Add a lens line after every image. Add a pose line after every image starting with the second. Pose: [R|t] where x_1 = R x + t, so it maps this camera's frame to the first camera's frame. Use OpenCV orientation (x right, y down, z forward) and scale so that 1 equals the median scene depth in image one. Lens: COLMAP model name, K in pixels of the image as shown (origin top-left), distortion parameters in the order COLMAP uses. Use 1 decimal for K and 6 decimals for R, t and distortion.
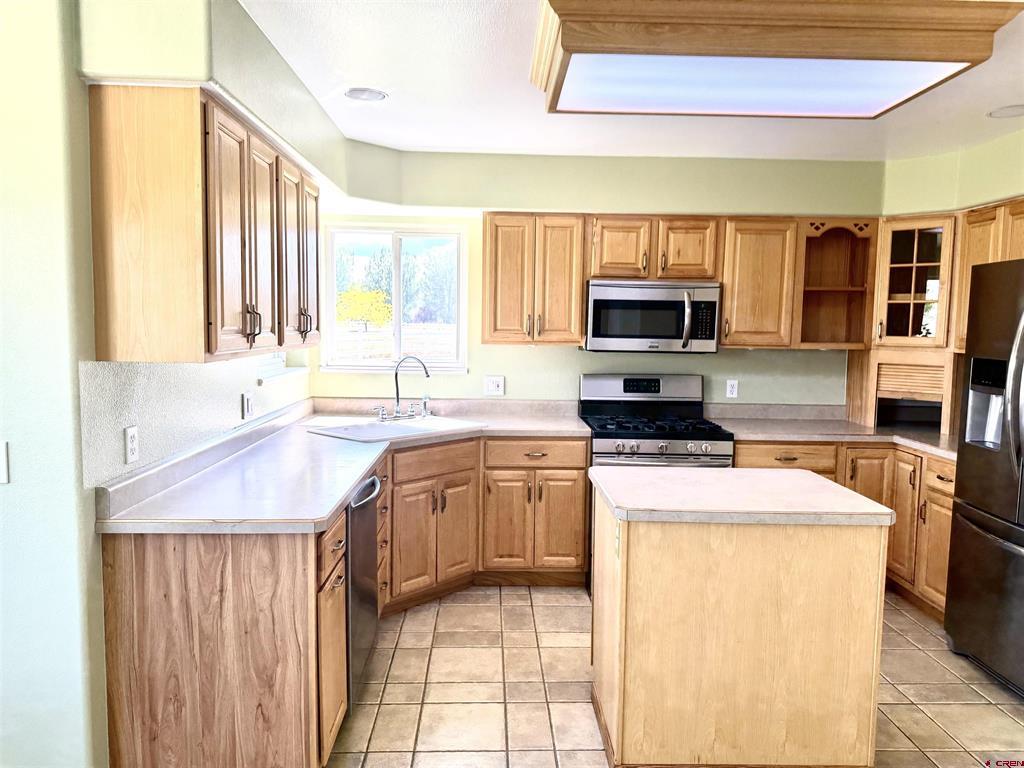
lens RADIAL K [[730.7, 0, 505.8], [0, 730.7, 383.2], [0, 0, 1]] dist [0.066439, -0.097108]
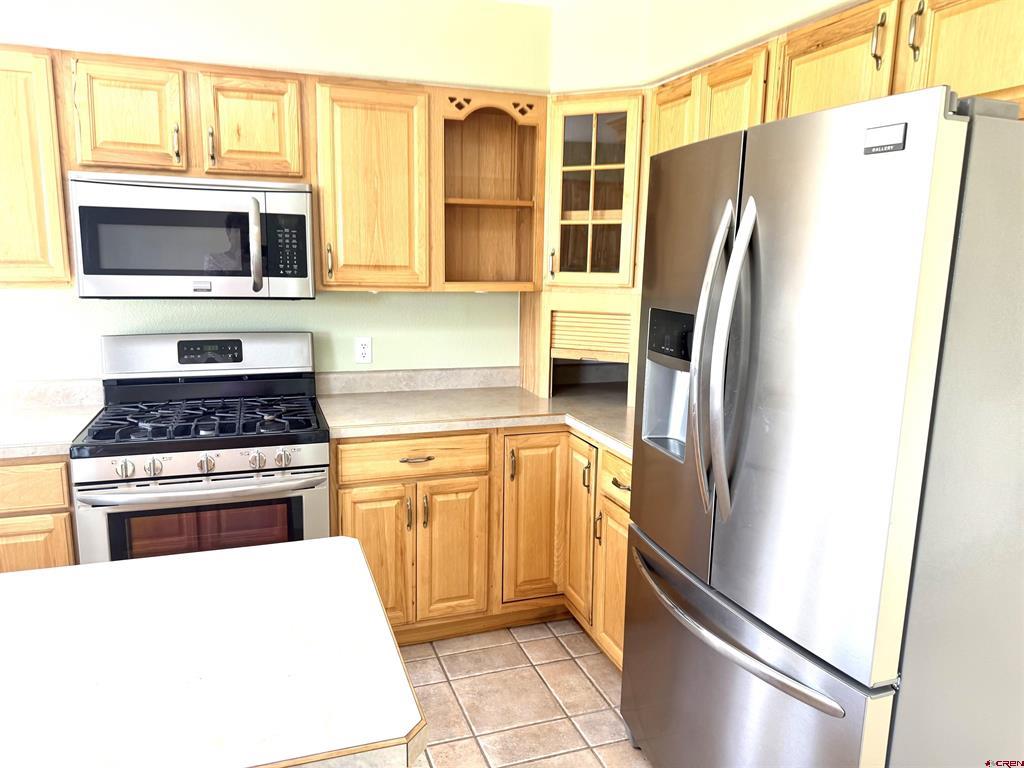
lens RADIAL K [[730.6, 0, 513.6], [0, 730.6, 387.2], [0, 0, 1]] dist [0.098090, -0.156402]
pose [[0.949885, -0.053828, 0.307931, 0.252486], [0.024179, 0.994763, 0.099305, -0.024625], [-0.311664, -0.086883, 0.946212, 0.341220]]
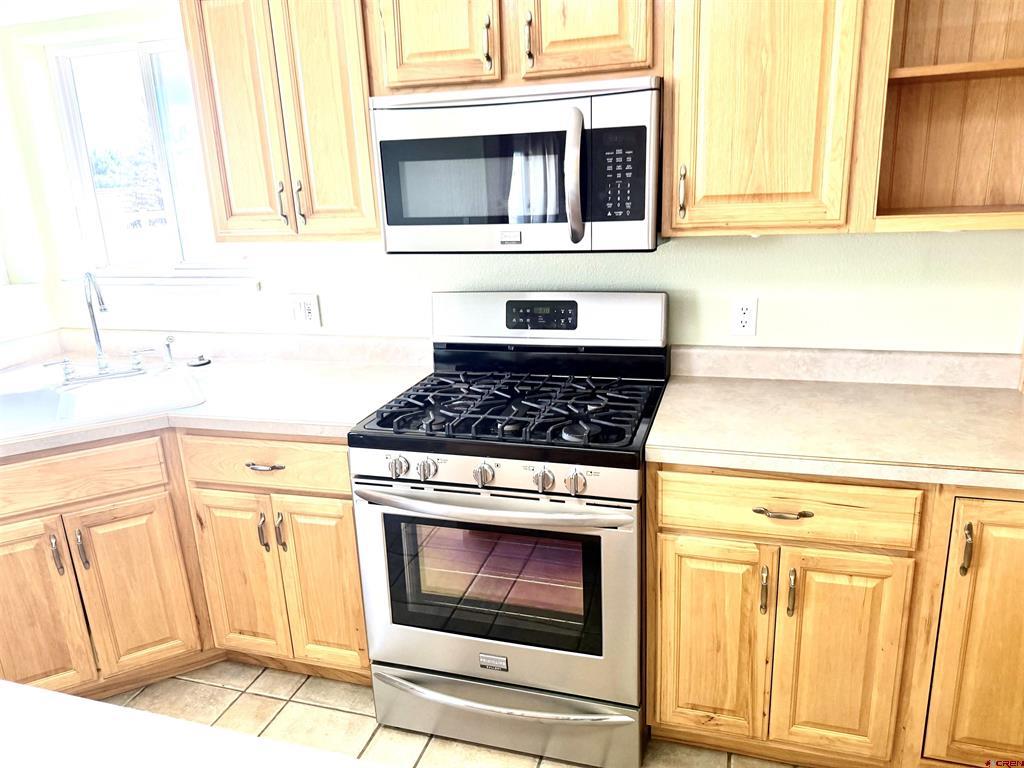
lens RADIAL K [[730.7, 0, 505.8], [0, 730.7, 383.2], [0, 0, 1]] dist [0.066439, -0.097108]
pose [[0.947291, 0.031010, -0.318869, 0.347224], [0.031846, 0.981261, 0.190035, -0.049808], [0.318787, -0.190173, 0.928552, 0.556467]]
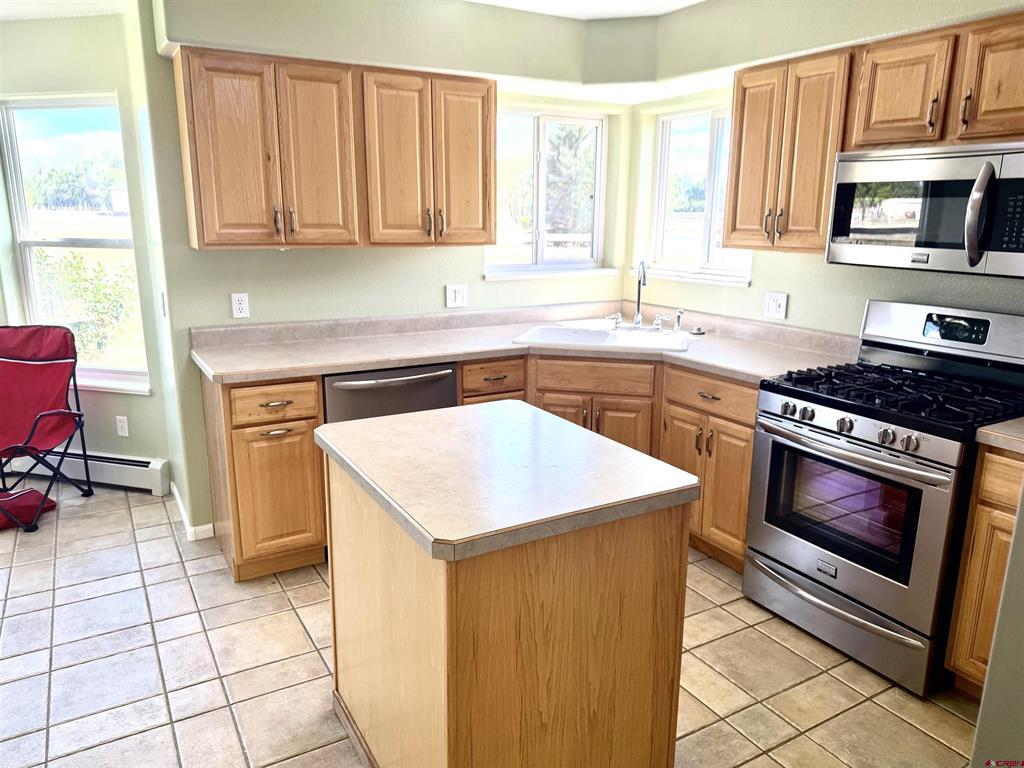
lens RADIAL K [[732.2, 0, 512.0], [0, 732.2, 384.0], [0, 0, 1]] dist [0.002594, 0.000539]
pose [[0.494678, 0.188050, -0.848487, 0.559385], [-0.076638, 0.981945, 0.172947, -0.029758], [0.865691, -0.020526, 0.500158, 0.416342]]
